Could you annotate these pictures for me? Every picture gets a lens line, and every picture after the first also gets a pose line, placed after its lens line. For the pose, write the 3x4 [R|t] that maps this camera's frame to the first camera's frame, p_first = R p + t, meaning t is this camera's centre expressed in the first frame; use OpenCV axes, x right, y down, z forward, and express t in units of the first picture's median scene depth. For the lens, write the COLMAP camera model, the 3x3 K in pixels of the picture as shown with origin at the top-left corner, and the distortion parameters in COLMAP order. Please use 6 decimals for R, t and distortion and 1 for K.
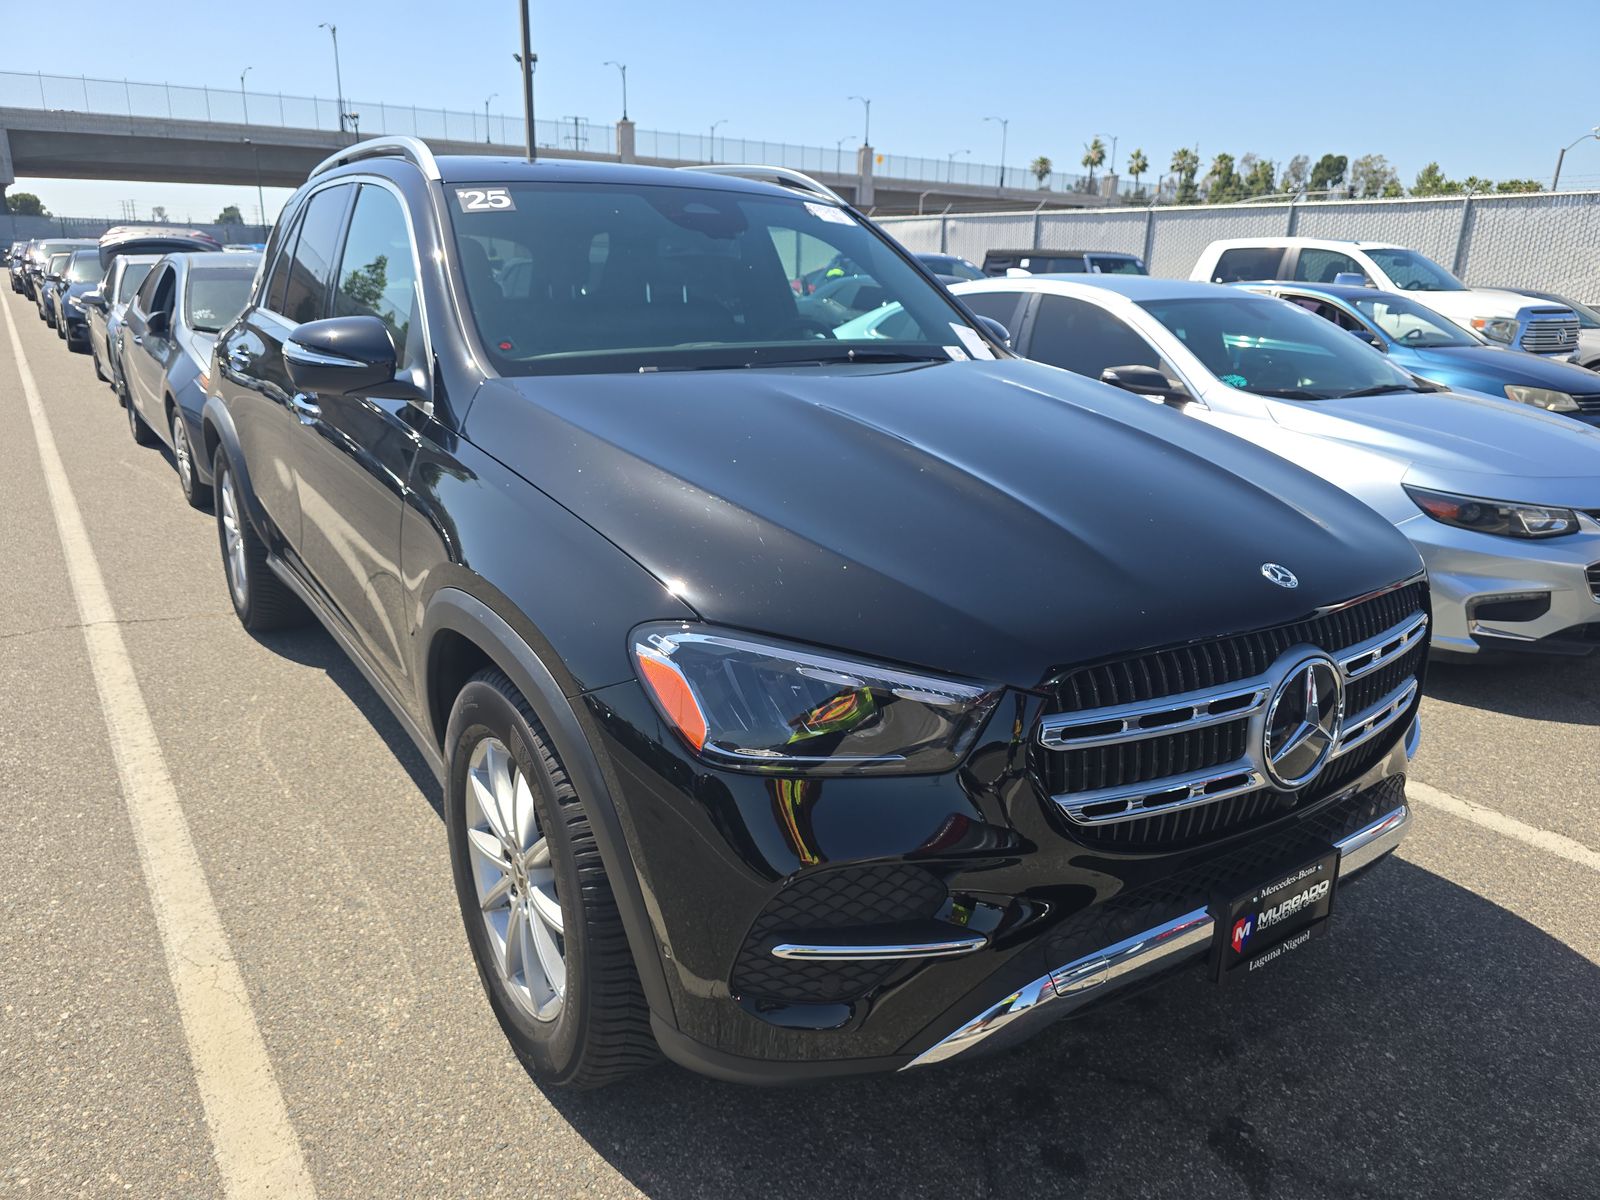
lens RADIAL K [[1060.7, 0, 800.0], [0, 1060.7, 600.0], [0, 0, 1]] dist [0.033776, -0.031436]
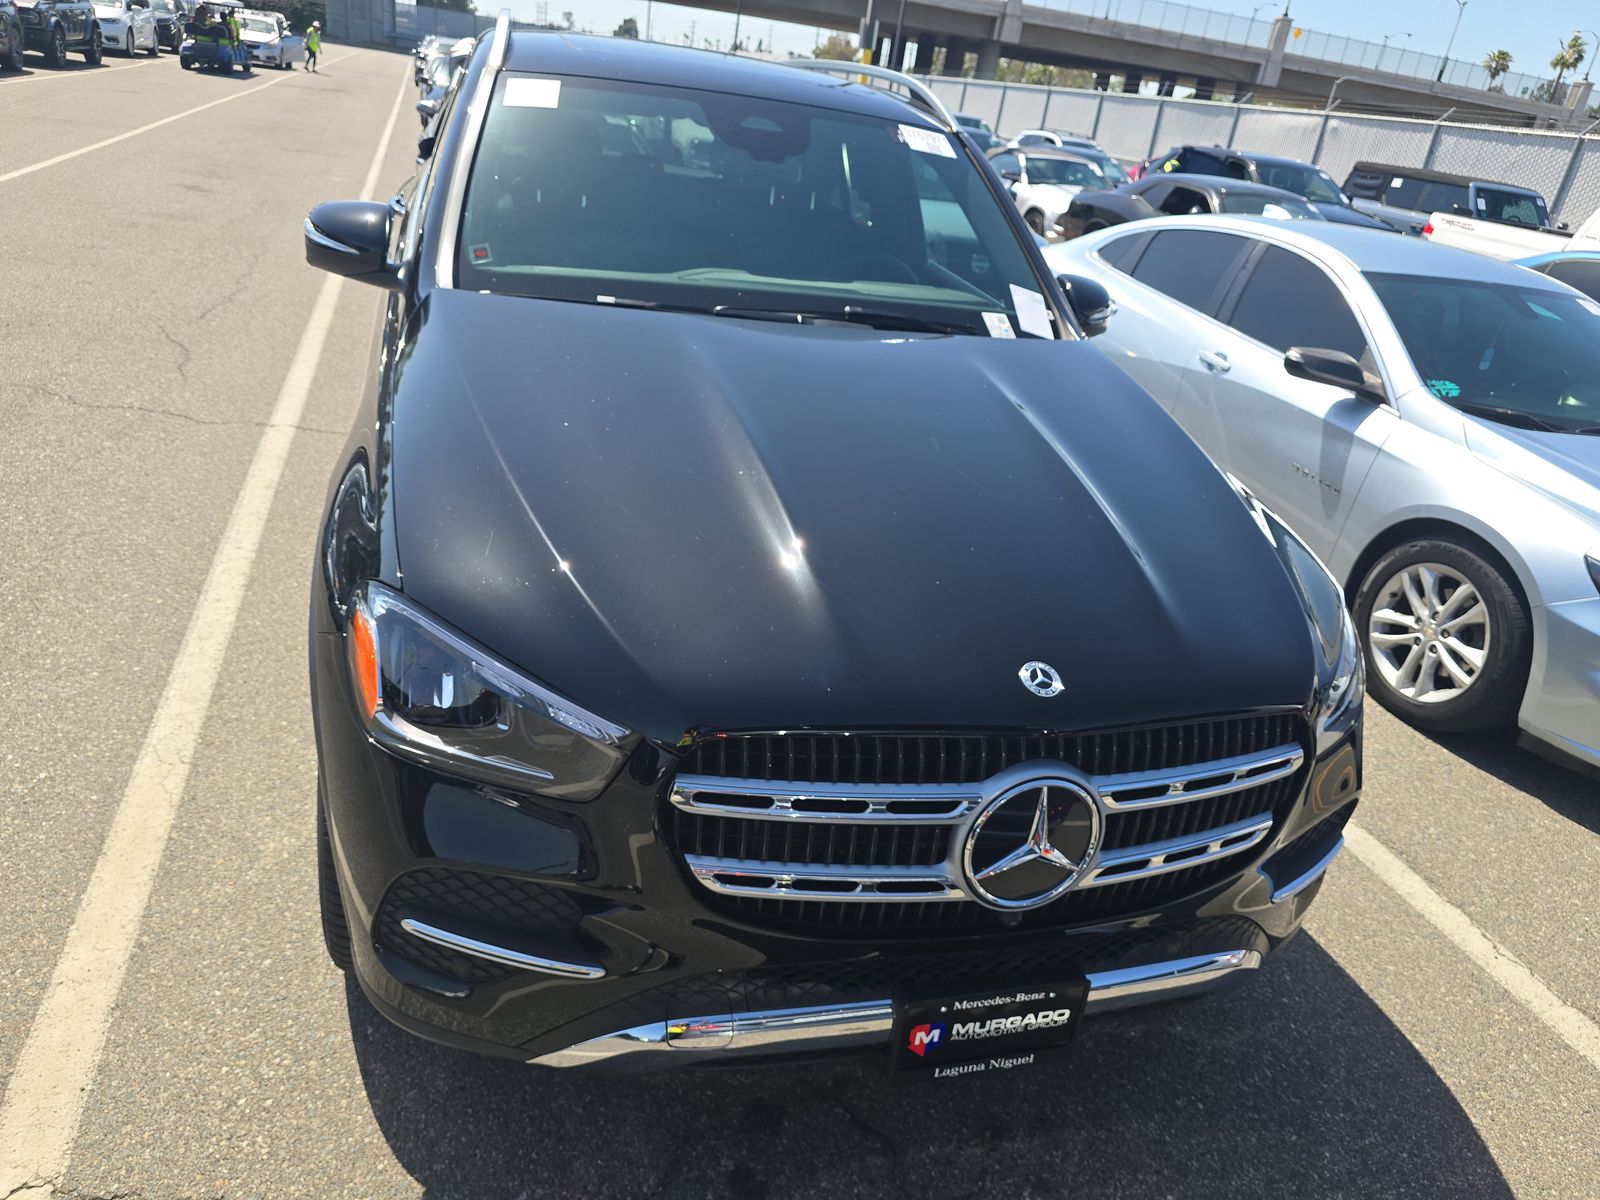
lens RADIAL K [[1072.2, 0, 797.8], [0, 1072.2, 593.3], [0, 0, 1]] dist [0.024821, -0.027196]
pose [[0.947257, 0.220984, -0.232099, 0.305951], [-0.195176, 0.972233, 0.129109, -0.113257], [0.254185, -0.076999, 0.964086, 0.069317]]
